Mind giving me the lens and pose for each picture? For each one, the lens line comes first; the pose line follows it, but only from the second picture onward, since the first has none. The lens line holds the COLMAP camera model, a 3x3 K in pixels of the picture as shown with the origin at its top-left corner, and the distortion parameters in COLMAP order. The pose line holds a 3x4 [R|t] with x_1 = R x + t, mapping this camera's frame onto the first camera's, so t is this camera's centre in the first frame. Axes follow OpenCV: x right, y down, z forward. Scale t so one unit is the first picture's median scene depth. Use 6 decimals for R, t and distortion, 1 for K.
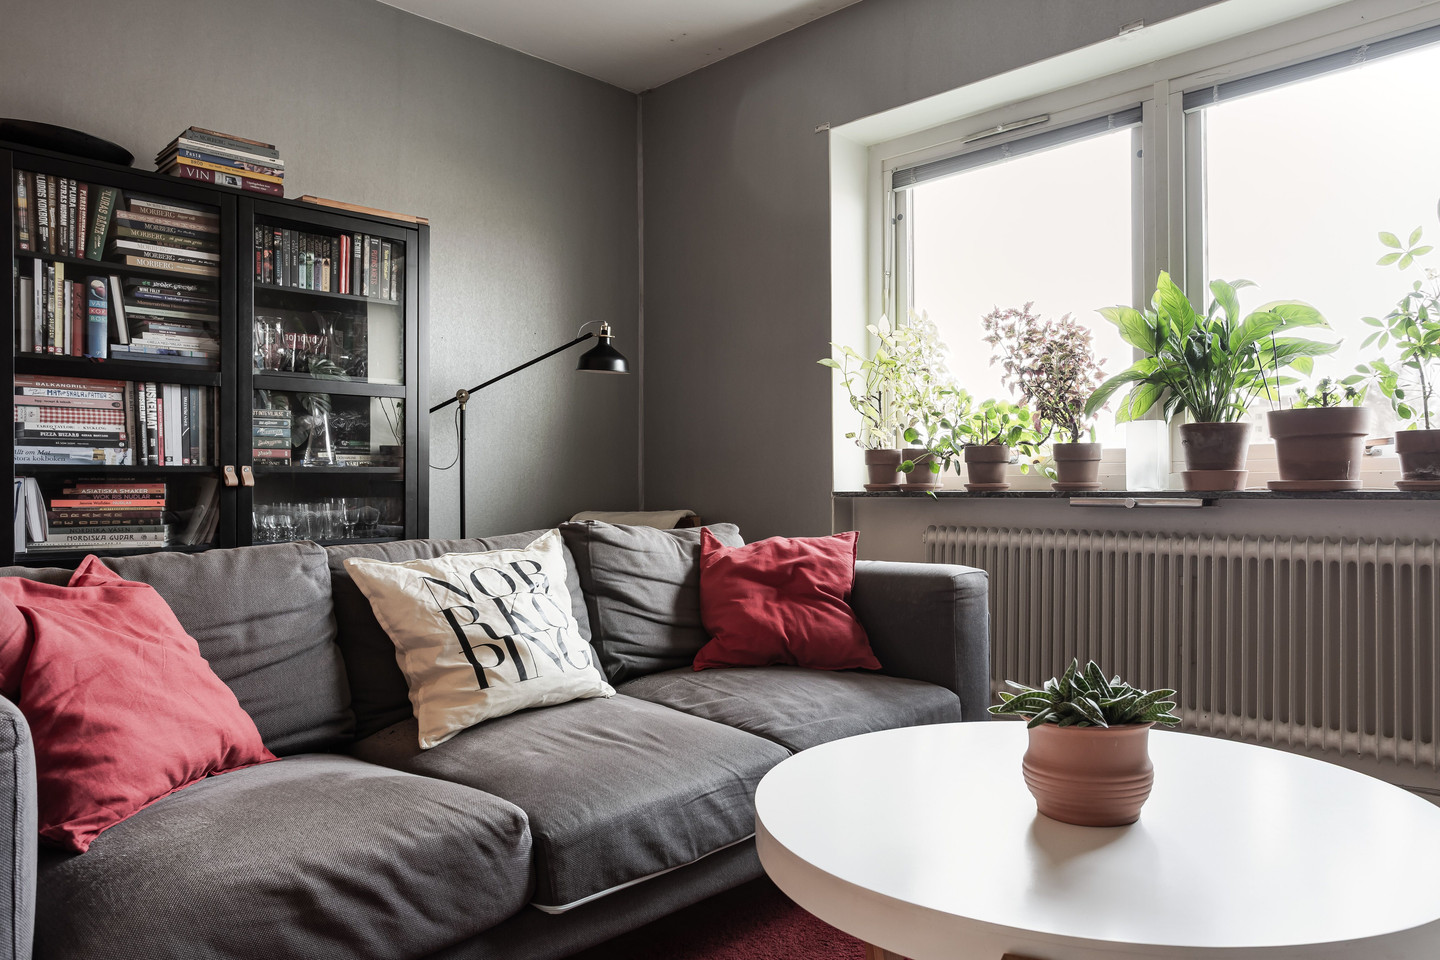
lens RADIAL K [[1071.2, 0, 720.0], [0, 1071.2, 490.4], [0, 0, 1]] dist [0.052776, 0.008884]
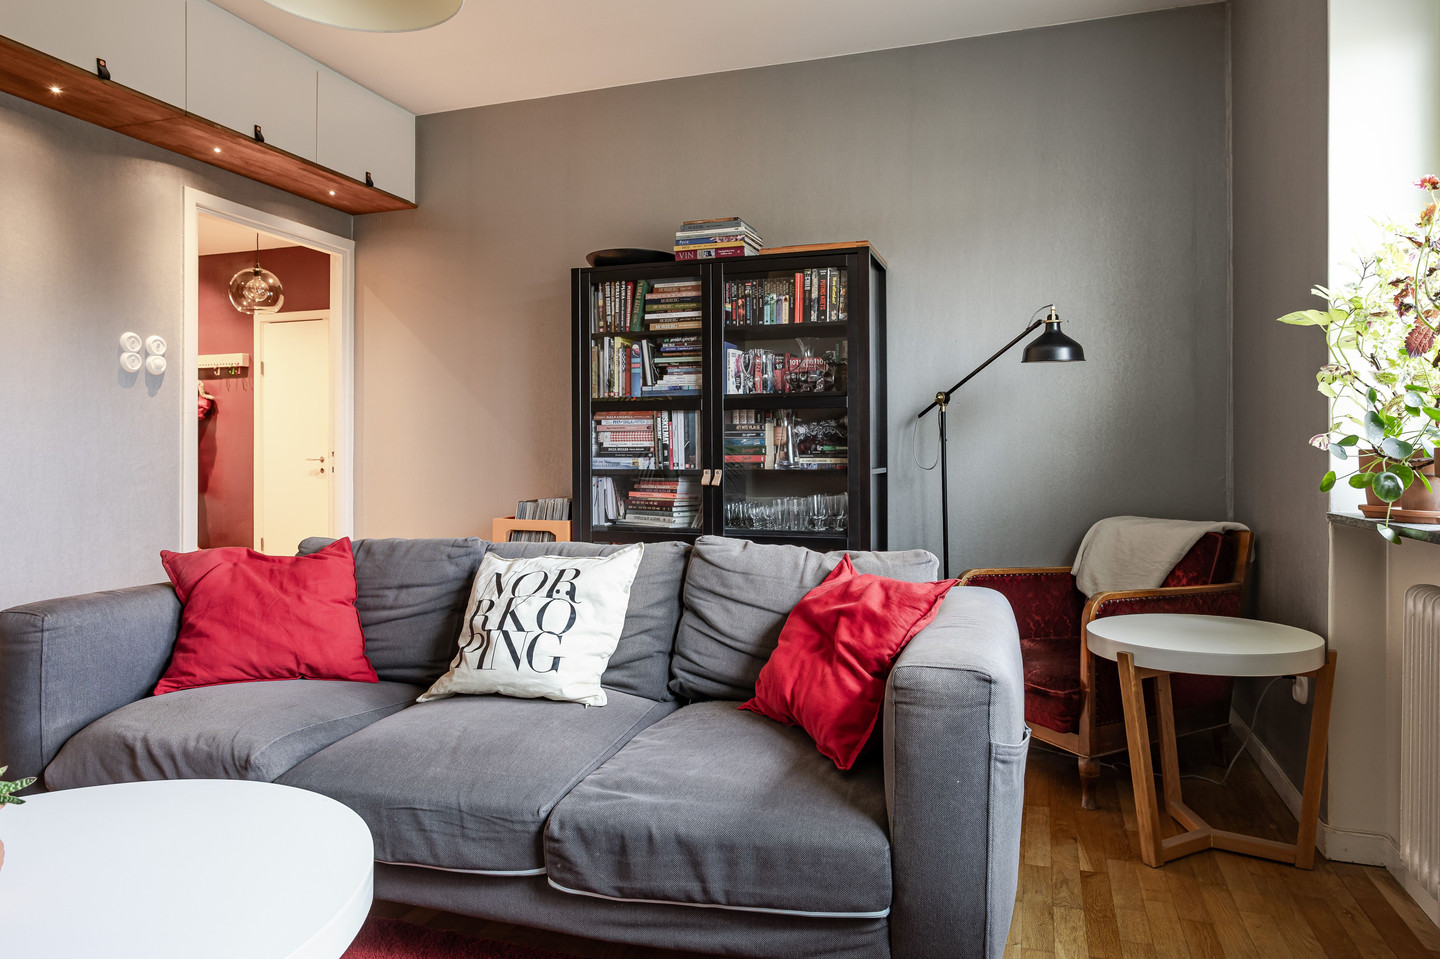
lens RADIAL K [[912.8, 0, 720.8], [0, 912.8, 468.3], [0, 0, 1]] dist [-0.011920, 0.000353]
pose [[0.428004, 0.016128, -0.903633, 0.585173], [-0.004304, 0.999866, 0.015806, -0.043861], [0.903767, -0.002876, 0.428016, 0.563987]]
